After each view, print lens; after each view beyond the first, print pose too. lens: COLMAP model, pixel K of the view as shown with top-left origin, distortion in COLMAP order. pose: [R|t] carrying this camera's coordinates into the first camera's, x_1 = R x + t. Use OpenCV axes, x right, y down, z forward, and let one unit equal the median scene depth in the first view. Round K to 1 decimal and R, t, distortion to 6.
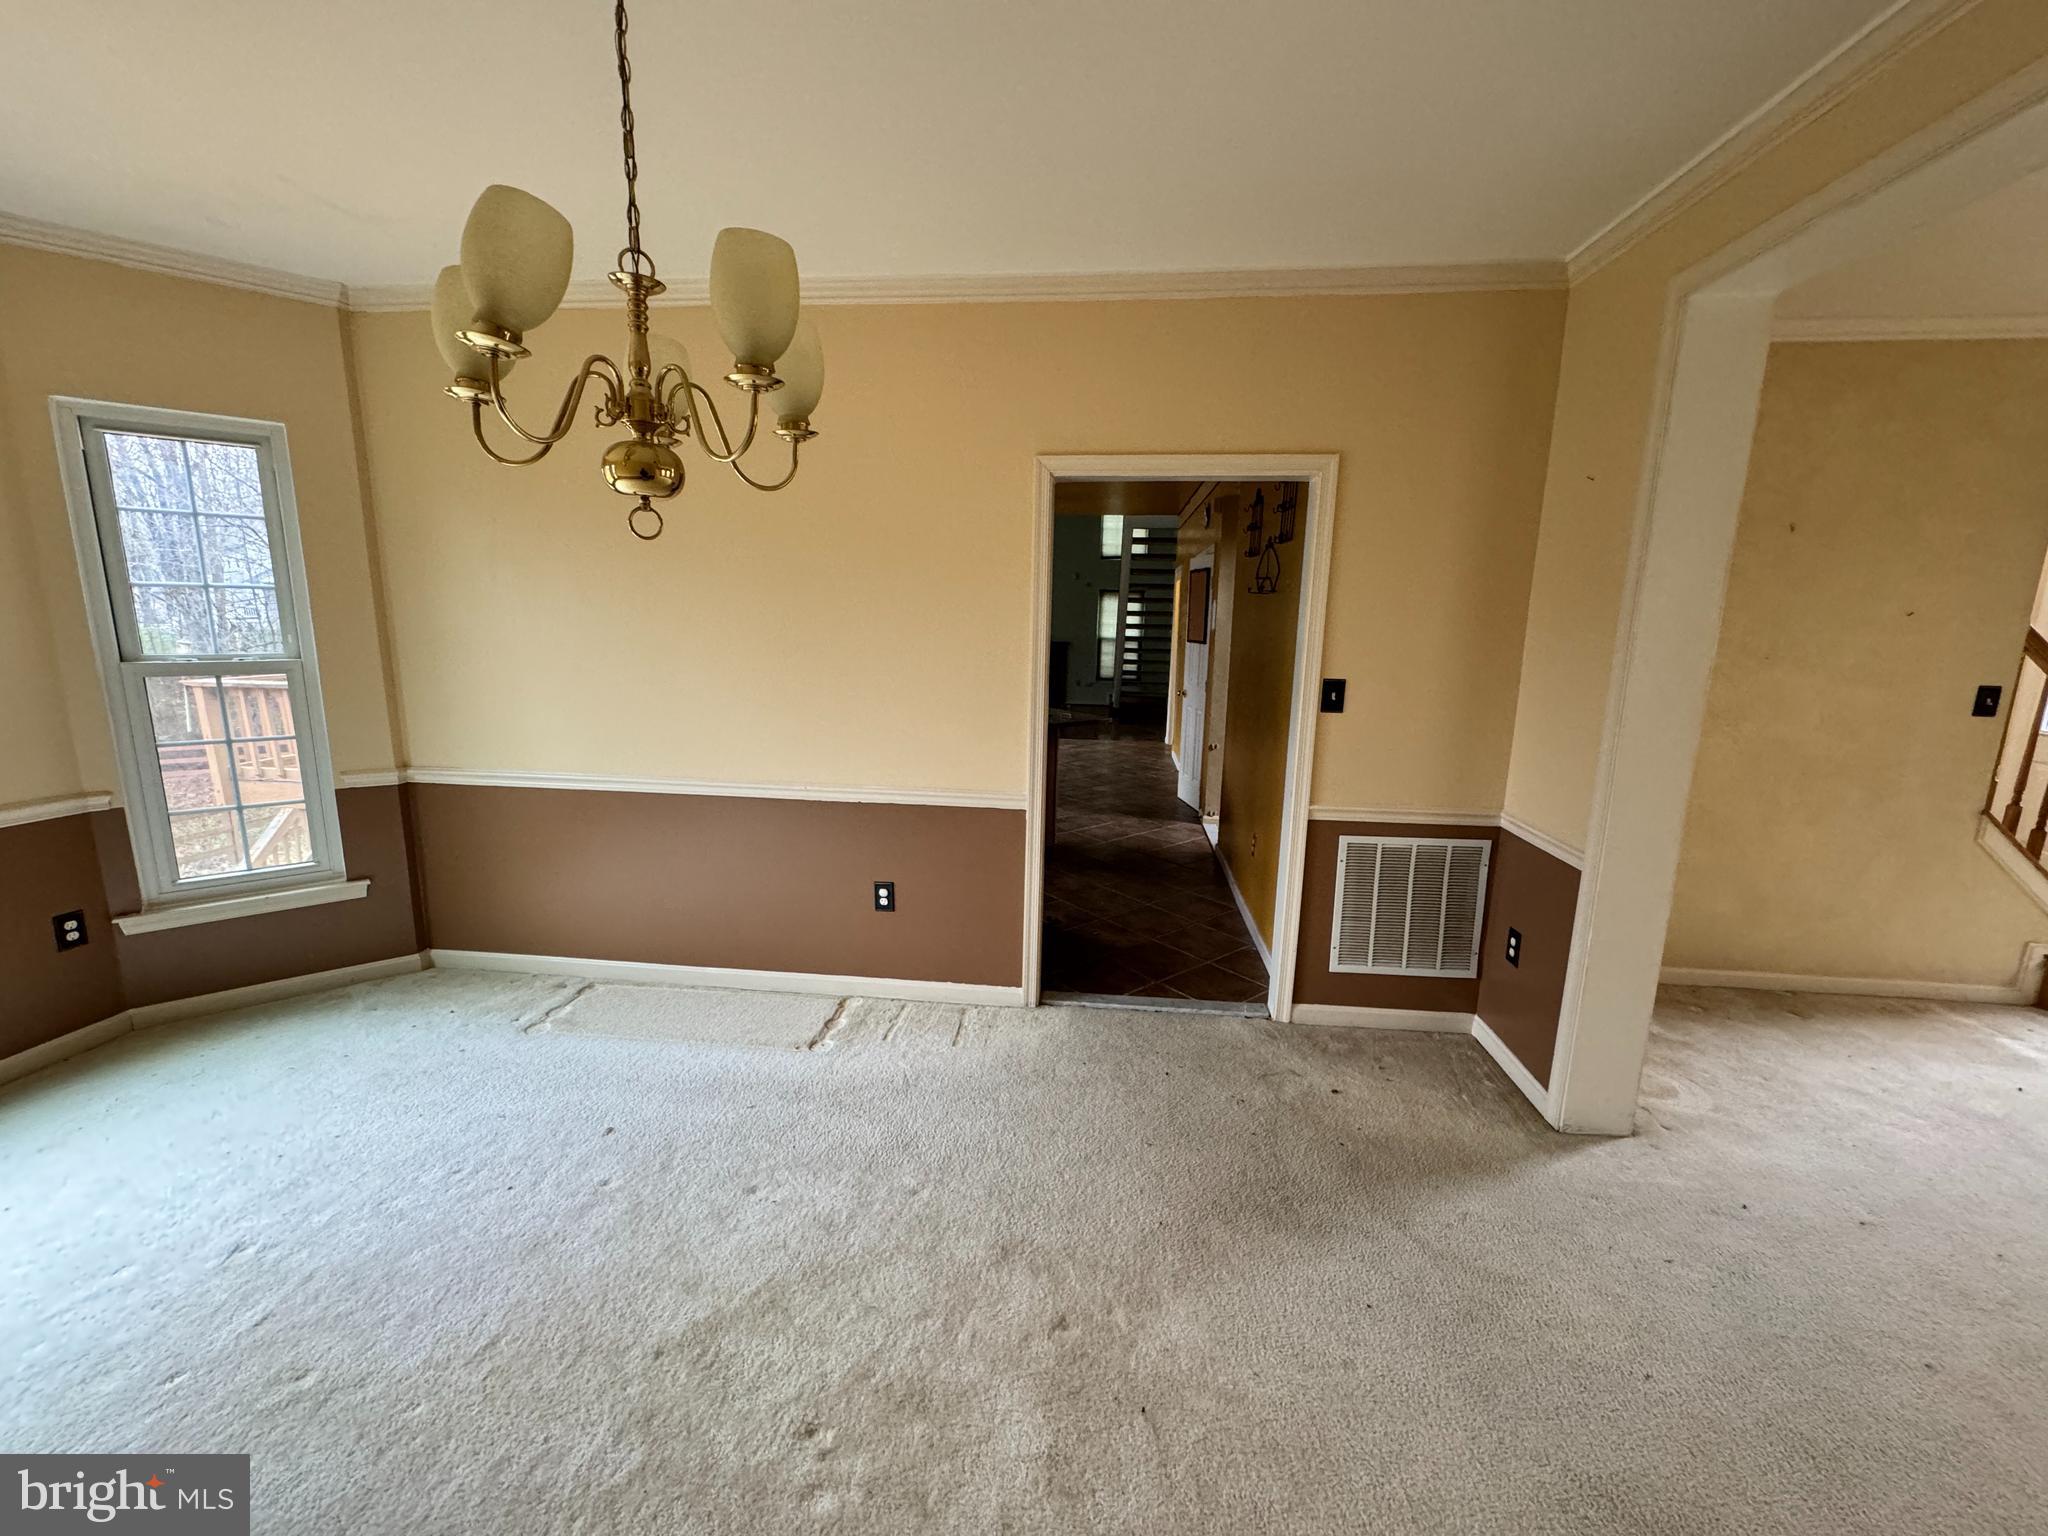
lens RADIAL K [[817.3, 0, 1023.3], [0, 817.3, 760.6], [0, 0, 1]] dist [-0.002296, 0.000556]
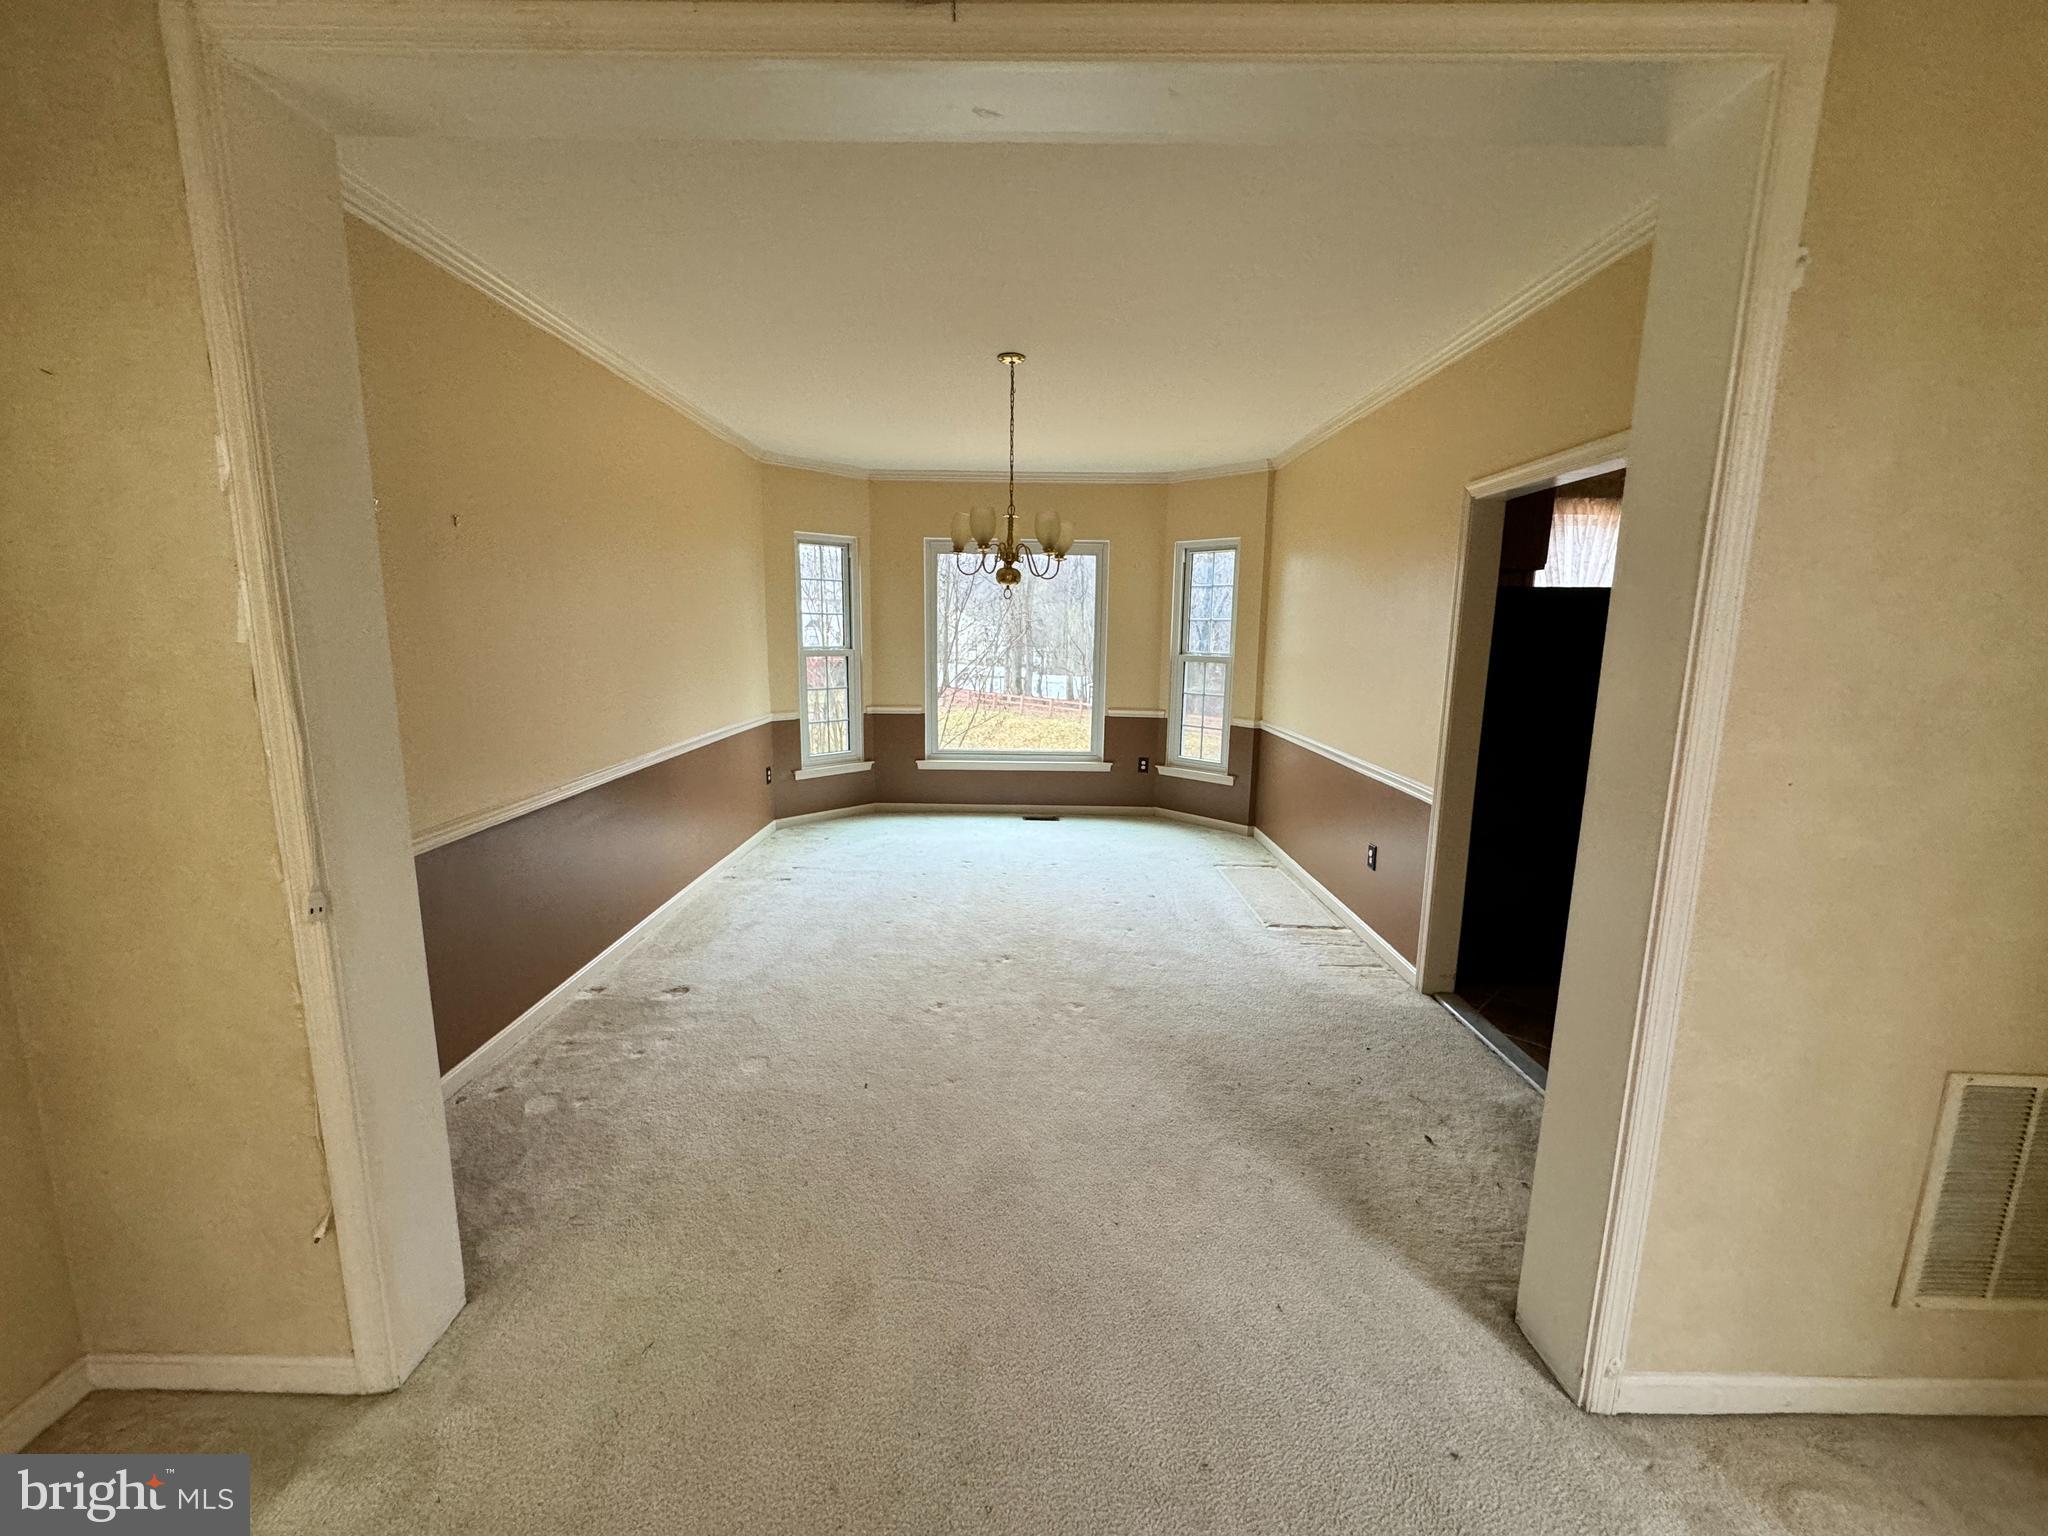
lens RADIAL K [[817.3, 0, 1023.3], [0, 817.3, 760.6], [0, 0, 1]] dist [-0.002296, 0.000556]
pose [[0.098846, 0.146125, -0.984315, 1.064534], [-0.187518, 0.974174, 0.125788, -0.035411], [0.977275, 0.172143, 0.123694, 0.331822]]
